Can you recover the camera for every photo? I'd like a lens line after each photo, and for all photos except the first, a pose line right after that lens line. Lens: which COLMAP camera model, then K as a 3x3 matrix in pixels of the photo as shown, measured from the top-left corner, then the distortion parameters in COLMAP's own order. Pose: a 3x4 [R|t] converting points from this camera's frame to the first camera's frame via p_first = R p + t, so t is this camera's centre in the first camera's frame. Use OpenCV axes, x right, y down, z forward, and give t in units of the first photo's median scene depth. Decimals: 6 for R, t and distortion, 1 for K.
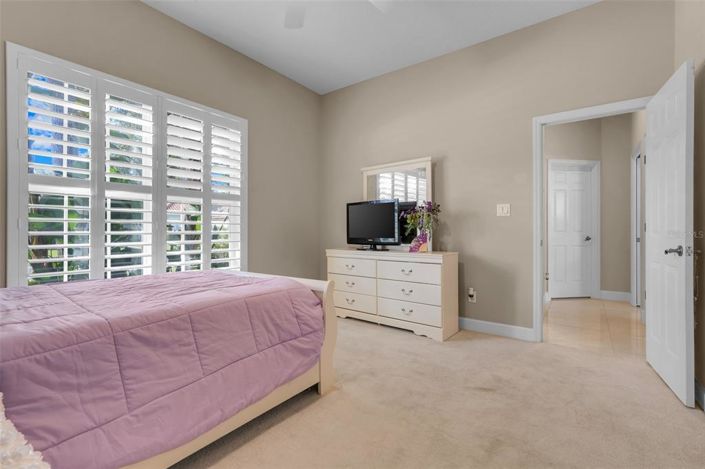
lens RADIAL K [[314.7, 0, 352.5], [0, 314.7, 231.2], [0, 0, 1]] dist [-0.003986, 0.000438]
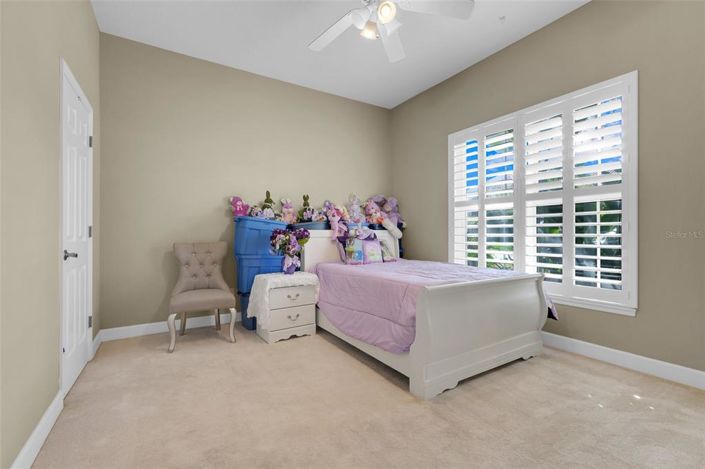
lens RADIAL K [[314.7, 0, 354.7], [0, 314.7, 233.4], [0, 0, 1]] dist [-0.003986, 0.000438]
pose [[-0.369054, 0.004080, -0.929399, 0.678302], [-0.002267, 0.999983, 0.005290, -0.006062], [0.929405, 0.004059, -0.369039, 0.883102]]
